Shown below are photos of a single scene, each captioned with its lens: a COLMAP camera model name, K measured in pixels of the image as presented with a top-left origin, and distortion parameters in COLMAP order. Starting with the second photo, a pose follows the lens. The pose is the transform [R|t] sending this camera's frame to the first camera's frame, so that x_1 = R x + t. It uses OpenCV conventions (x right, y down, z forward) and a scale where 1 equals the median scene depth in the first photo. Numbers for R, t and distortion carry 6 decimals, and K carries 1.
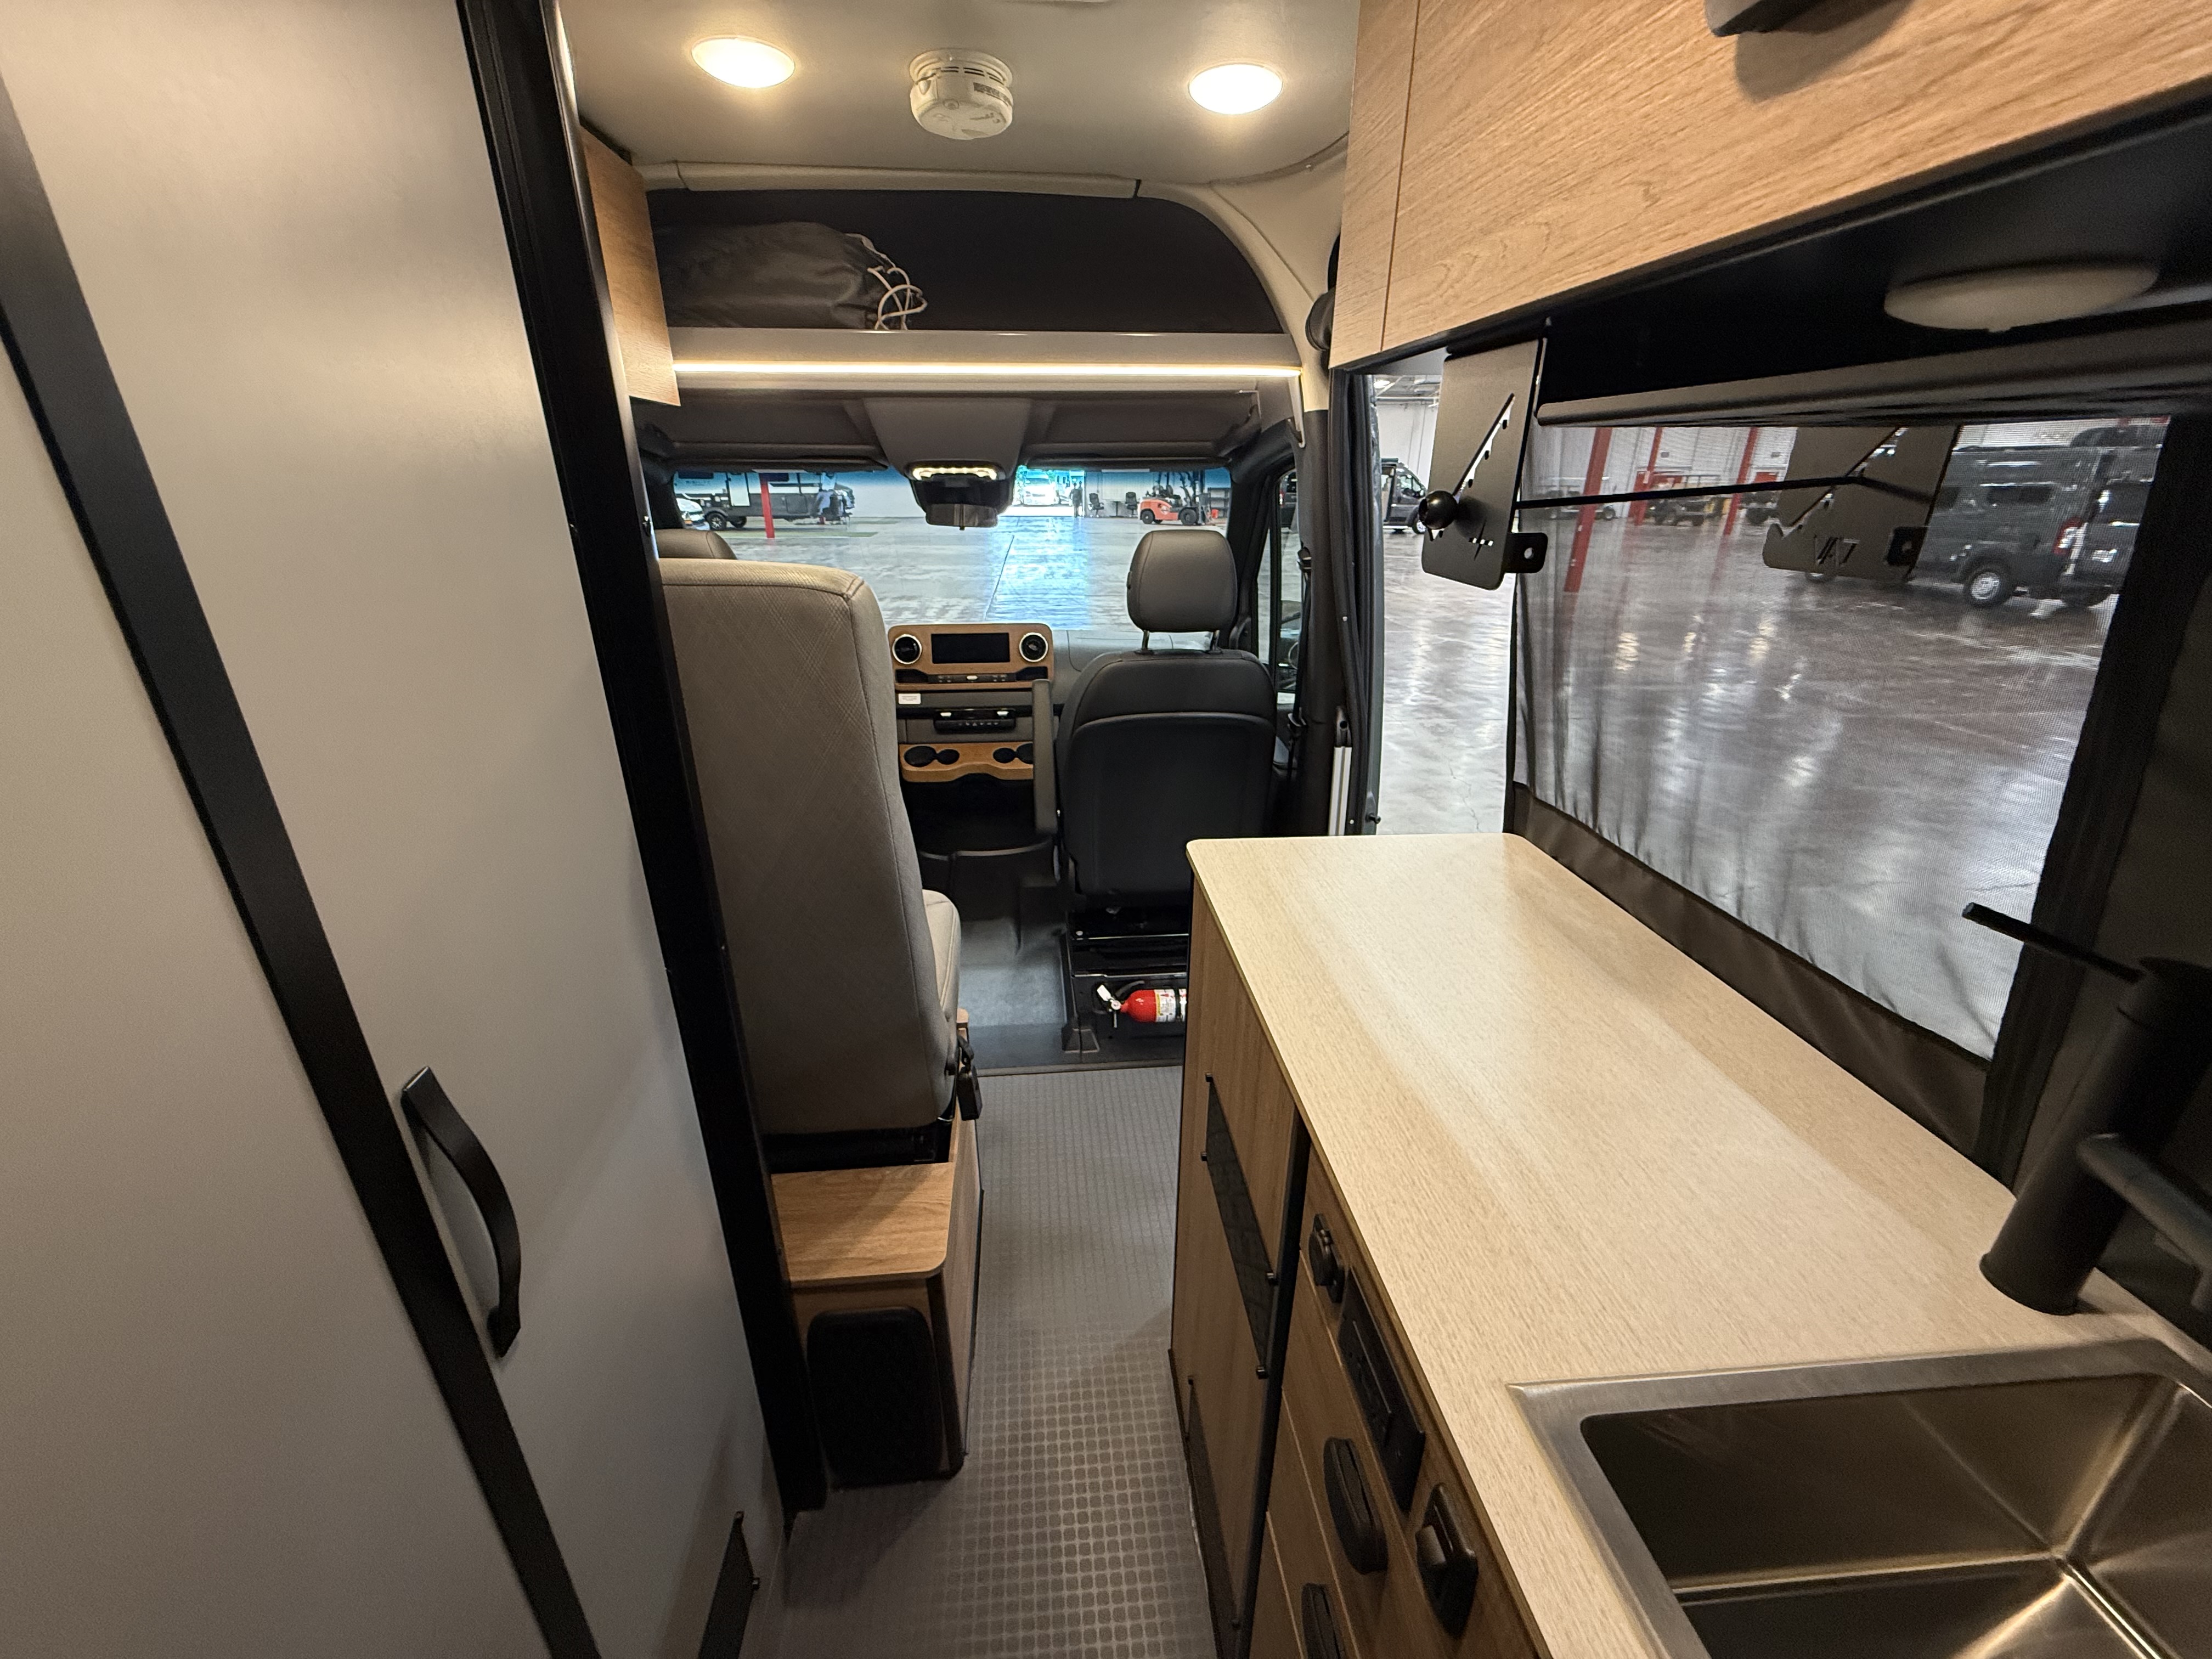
lens RADIAL K [[892.1, 0, 1106.0], [0, 892.1, 829.5], [0, 0, 1]] dist [-0.002129, 0.000019]
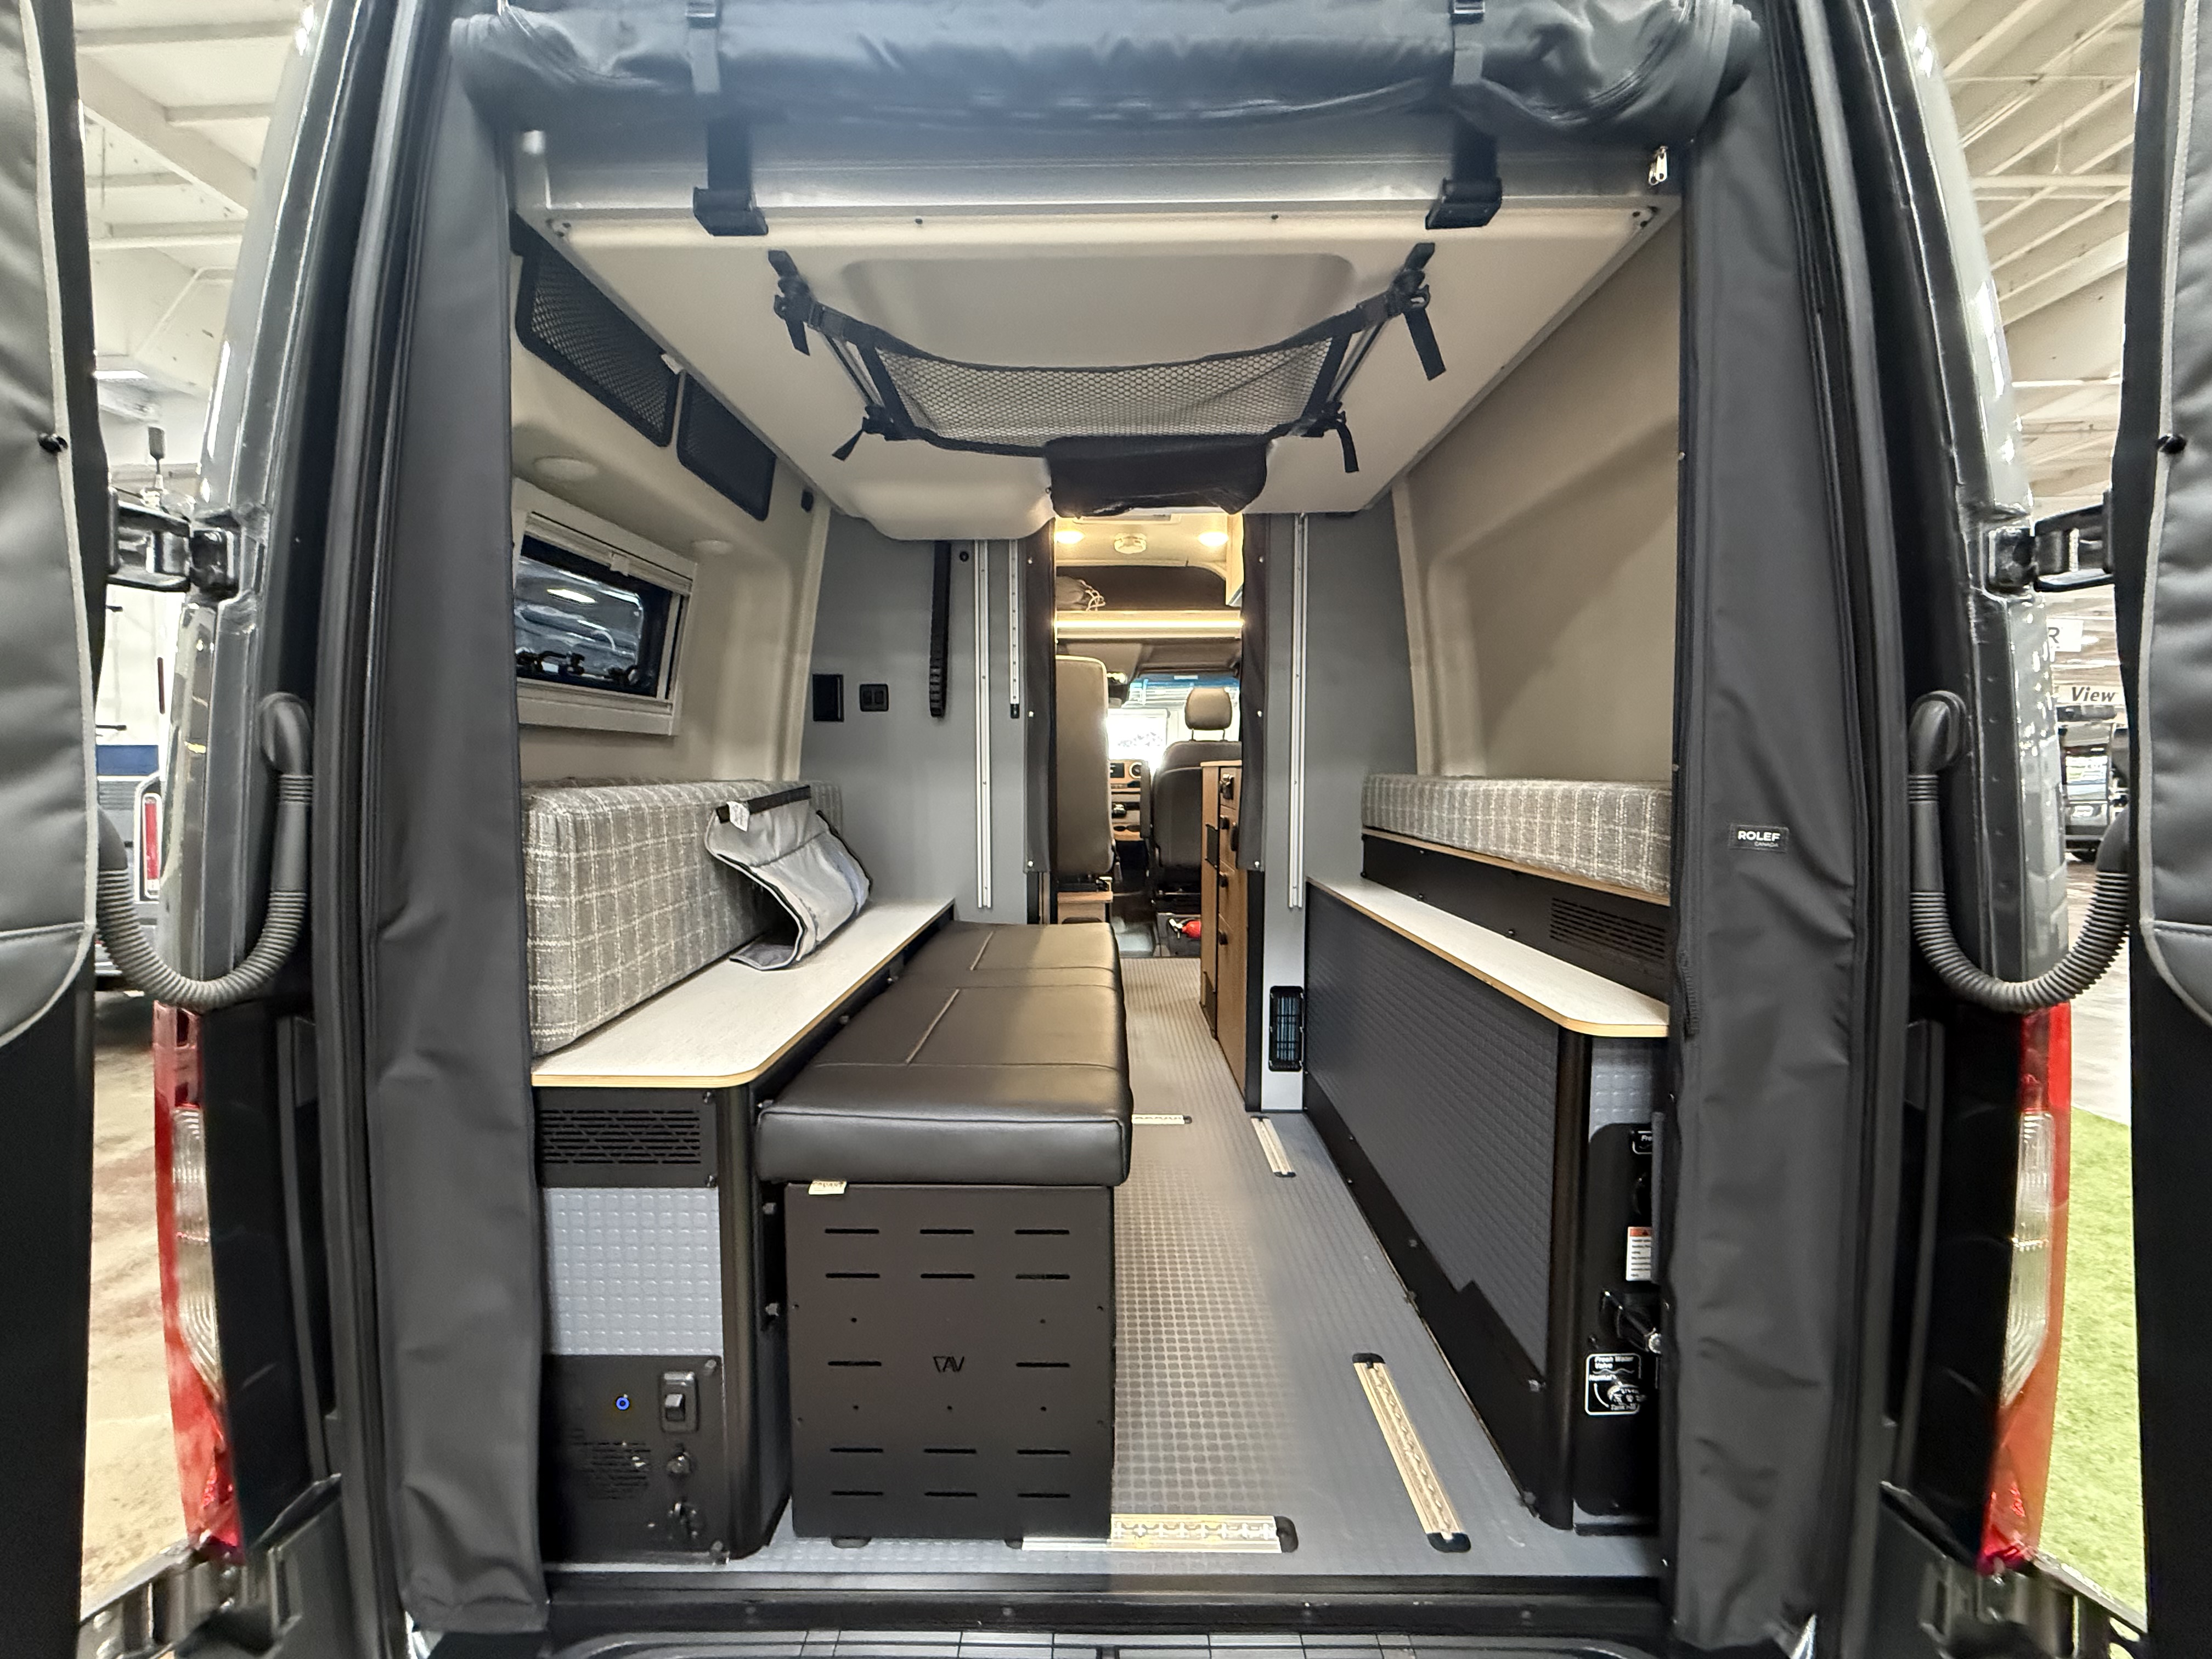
lens RADIAL K [[892.1, 0, 1106.0], [0, 892.1, 829.5], [0, 0, 1]] dist [-0.002129, 0.000019]
pose [[0.996239, 0.002402, -0.086618, 0.015068], [-0.029404, 0.949674, -0.311857, 0.484227], [0.081509, 0.313231, 0.946173, -0.714397]]
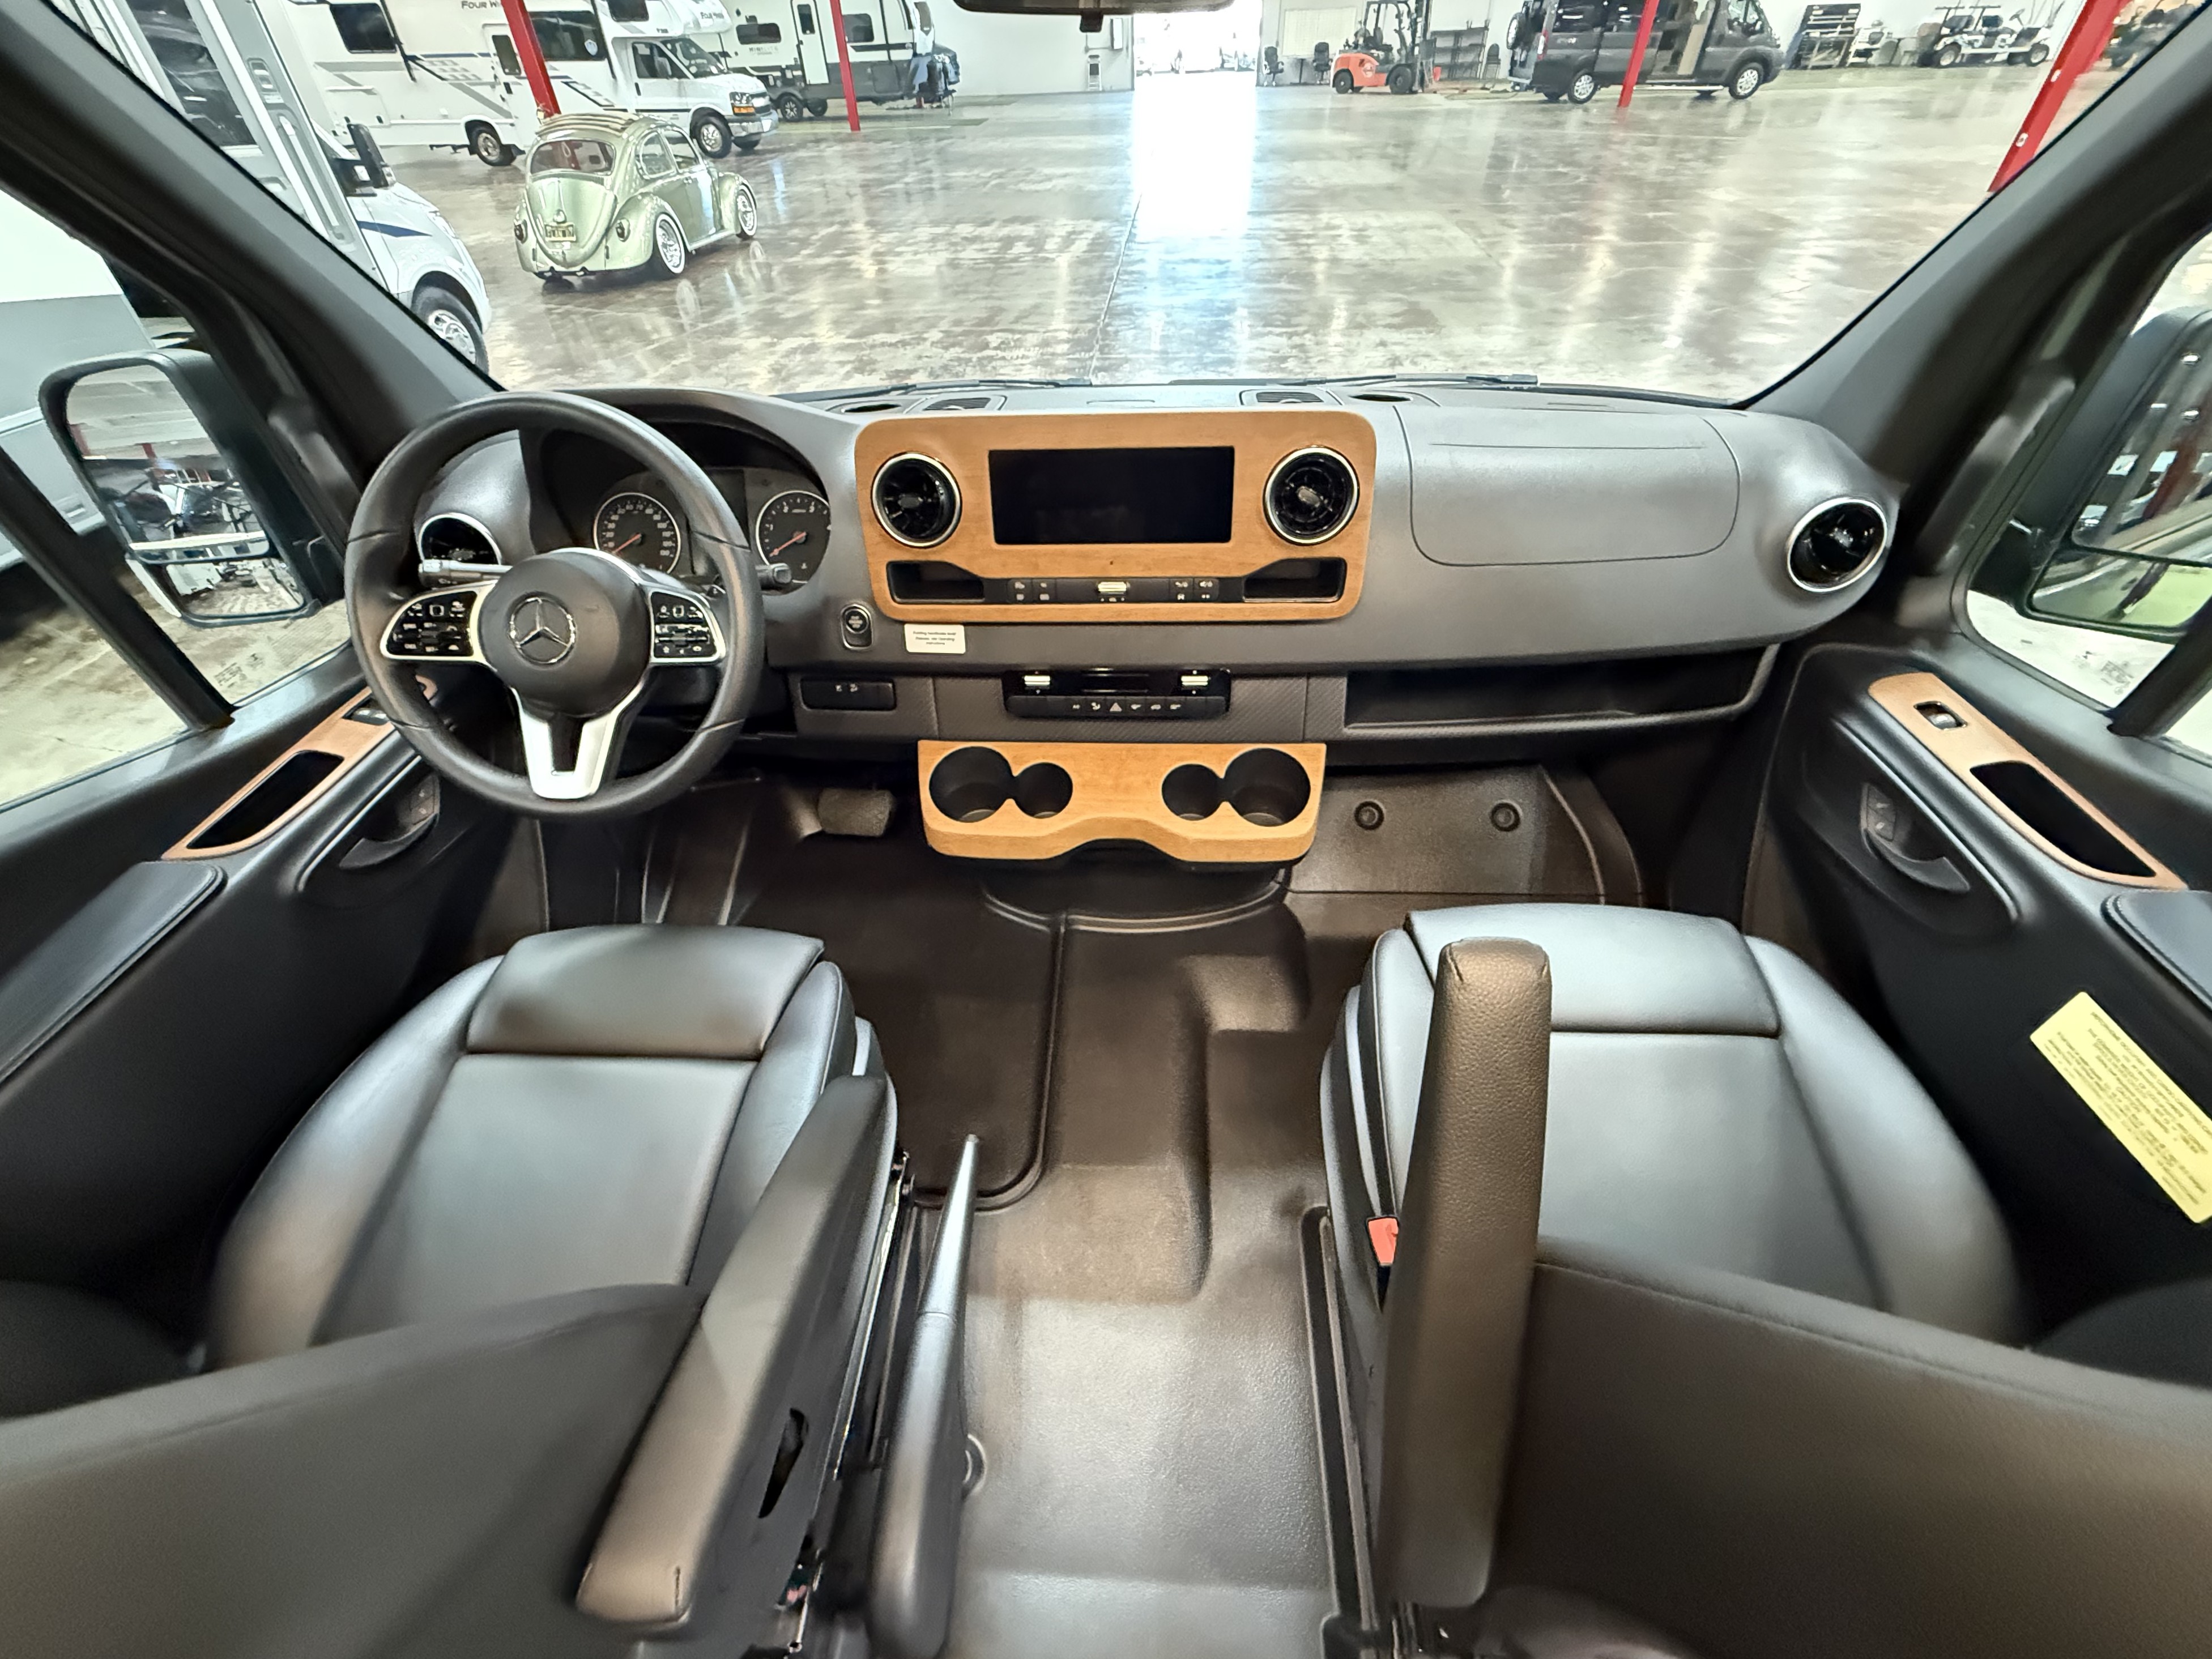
lens RADIAL K [[900.2, 0, 1098.2], [0, 900.2, 823.8], [0, 0, 1]] dist [-0.002323, -0.000223]
pose [[0.988531, 0.072411, -0.132522, -0.101321], [-0.023170, 0.939877, 0.340725, -0.196064], [0.149227, -0.333747, 0.930776, 0.637490]]
